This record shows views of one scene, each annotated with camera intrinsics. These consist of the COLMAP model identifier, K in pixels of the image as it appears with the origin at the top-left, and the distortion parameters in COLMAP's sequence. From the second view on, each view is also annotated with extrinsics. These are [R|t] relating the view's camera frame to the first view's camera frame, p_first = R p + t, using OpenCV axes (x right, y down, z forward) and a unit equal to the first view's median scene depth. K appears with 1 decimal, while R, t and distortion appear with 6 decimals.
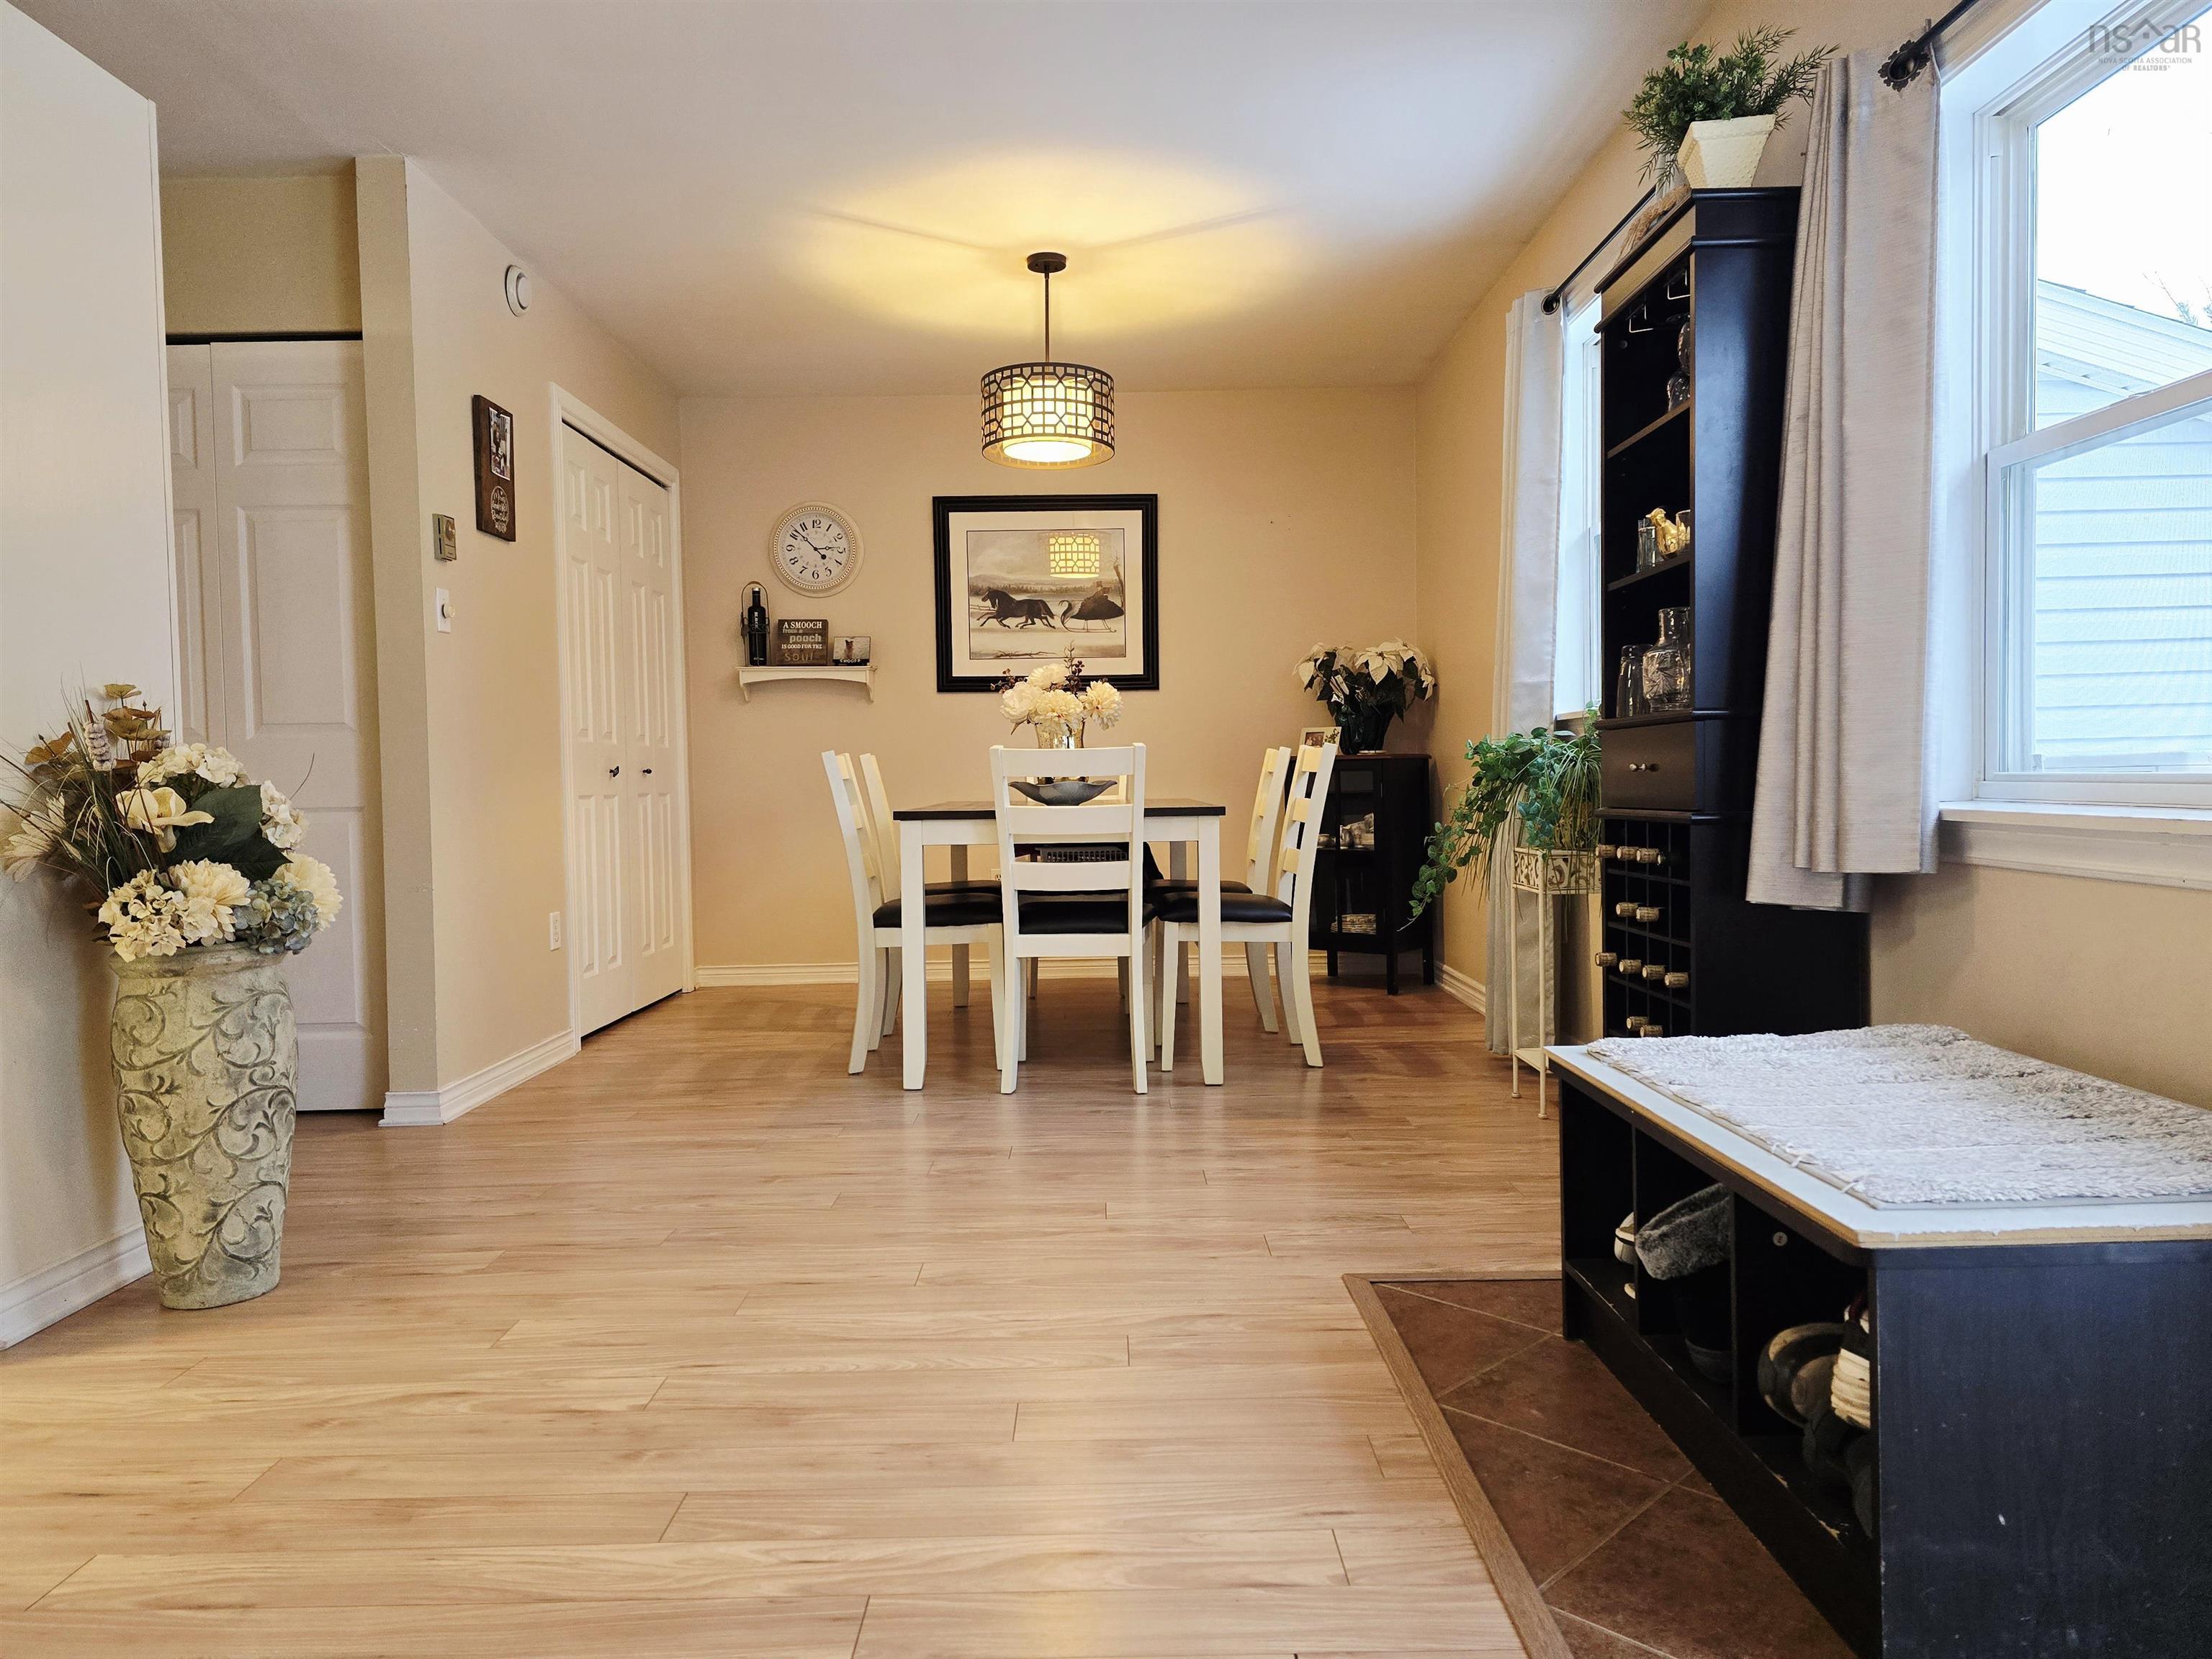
lens RADIAL K [[1486.2, 0, 1093.5], [0, 1486.2, 841.5], [0, 0, 1]] dist [0.067062, -0.060070]
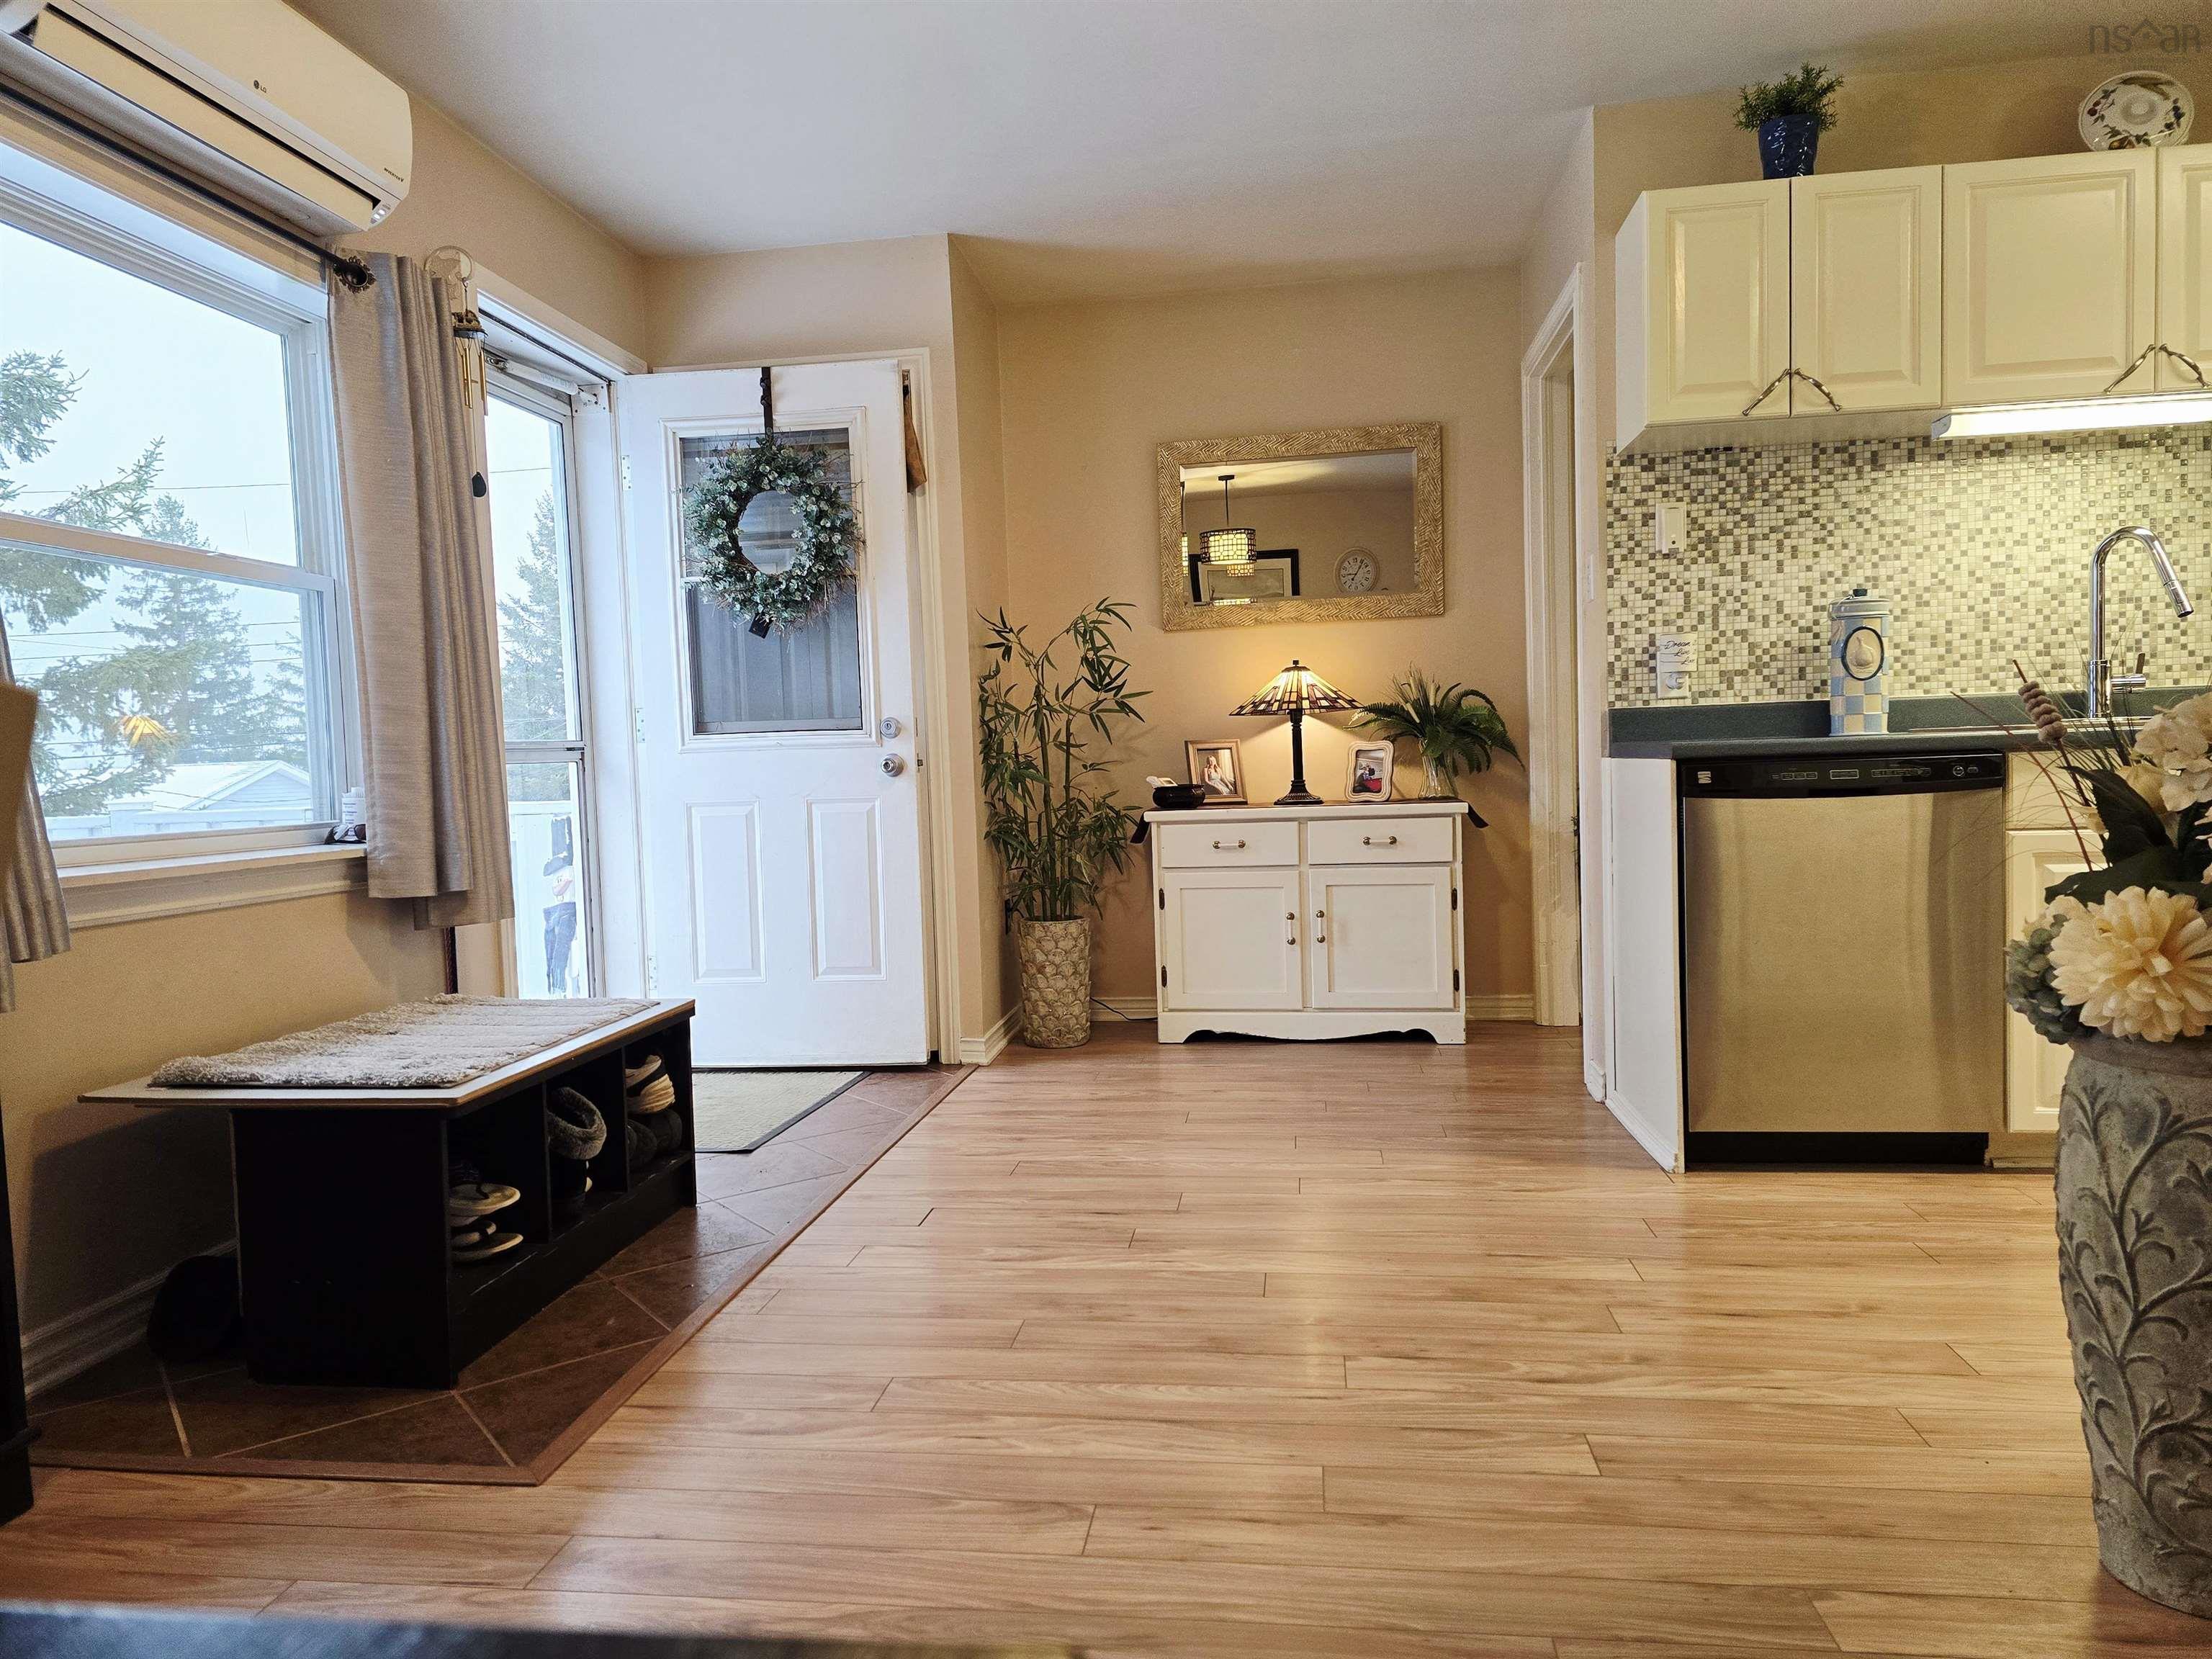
lens RADIAL K [[1486.2, 0, 1093.5], [0, 1486.2, 841.5], [0, 0, 1]] dist [0.067062, -0.060070]
pose [[-0.989713, 0.043934, 0.136153, -0.235716], [0.057564, 0.993535, 0.097845, -0.094969], [-0.130974, 0.104676, -0.985844, 1.718727]]
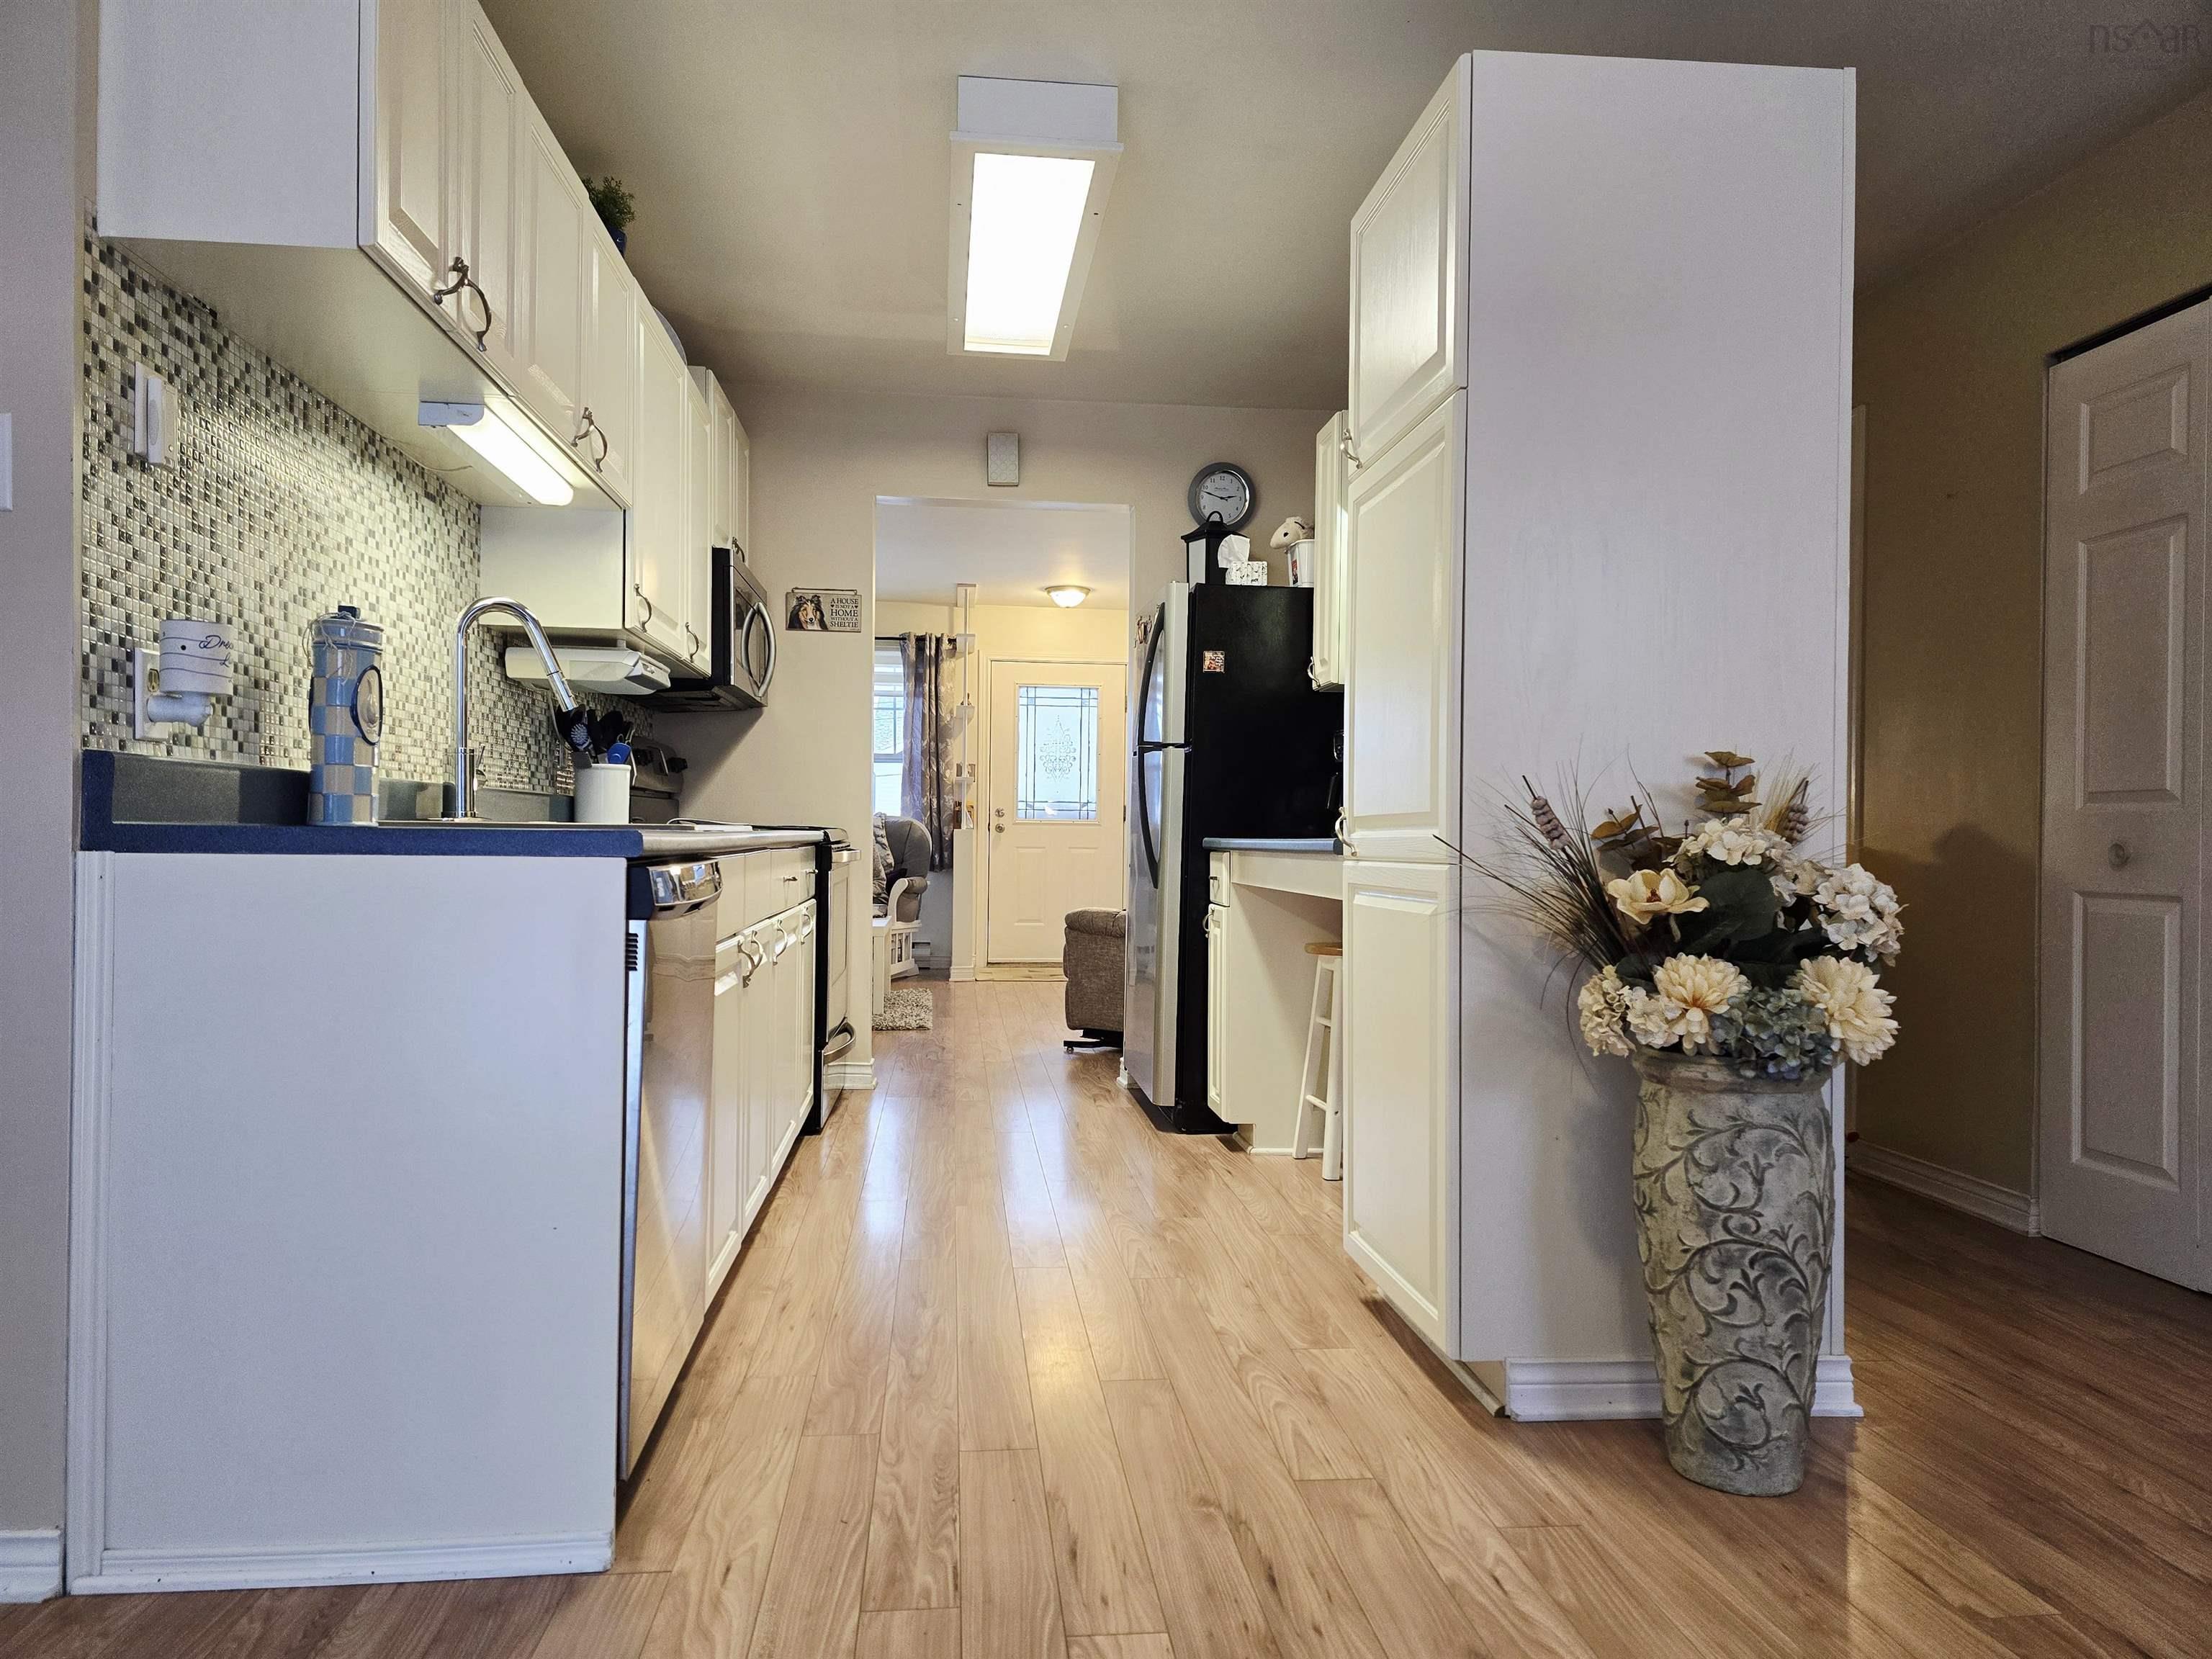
lens RADIAL K [[1486.2, 0, 1093.5], [0, 1486.2, 841.5], [0, 0, 1]] dist [0.067062, -0.060070]
pose [[0.098398, 0.025825, -0.994812, 0.221434], [-0.057272, 0.998153, 0.020247, -0.049261], [0.993498, 0.054983, 0.099696, 0.568064]]
